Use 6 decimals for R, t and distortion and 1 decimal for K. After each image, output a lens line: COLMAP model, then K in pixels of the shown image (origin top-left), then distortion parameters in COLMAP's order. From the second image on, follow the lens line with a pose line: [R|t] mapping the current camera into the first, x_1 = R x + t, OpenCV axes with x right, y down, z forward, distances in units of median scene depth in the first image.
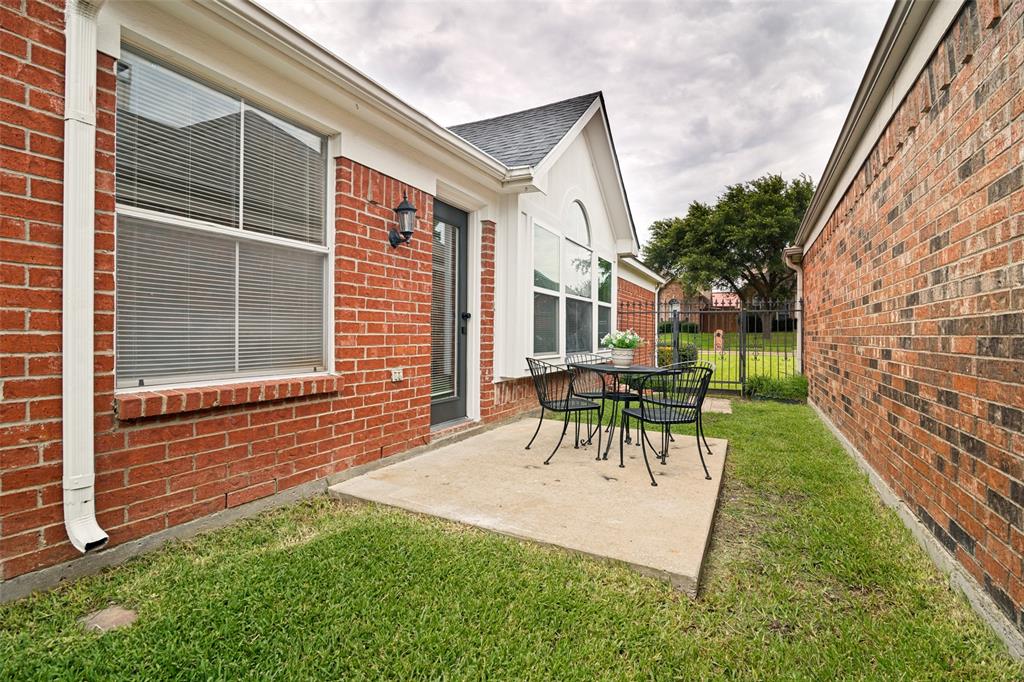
lens RADIAL K [[479.8, 0, 493.2], [0, 479.8, 331.5], [0, 0, 1]] dist [-0.001128, 0.000050]
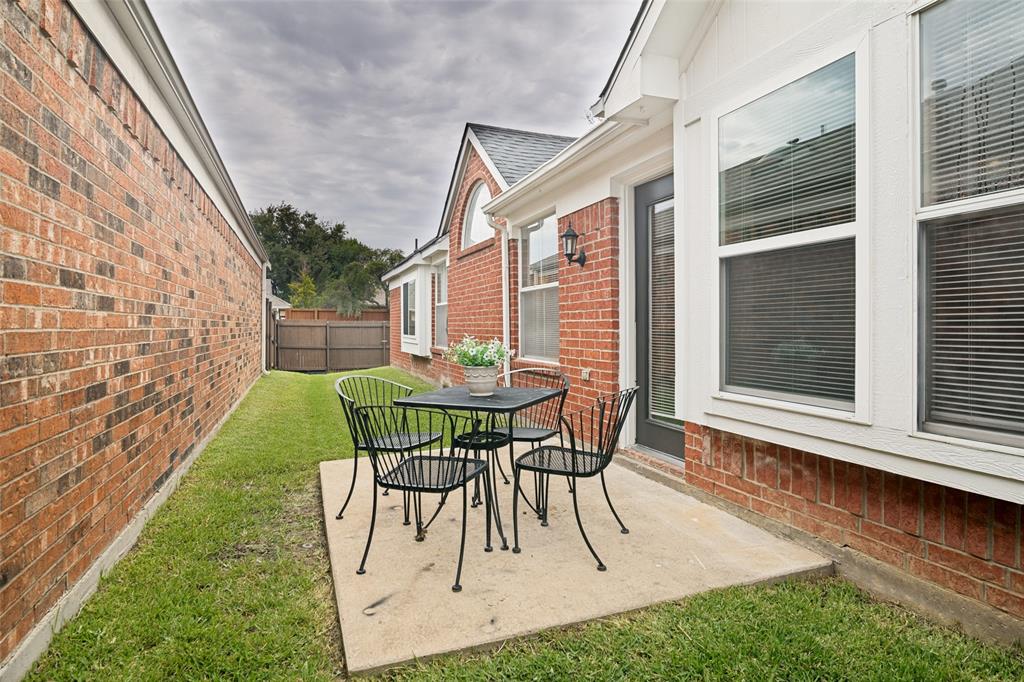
lens RADIAL K [[479.8, 0, 510.9], [0, 479.8, 335.0], [0, 0, 1]] dist [-0.001128, 0.000050]
pose [[-0.609649, 0.000536, -0.792671, 0.939620], [-0.003494, 0.999988, 0.003364, -0.009731], [0.792664, 0.004820, -0.609640, 1.764603]]
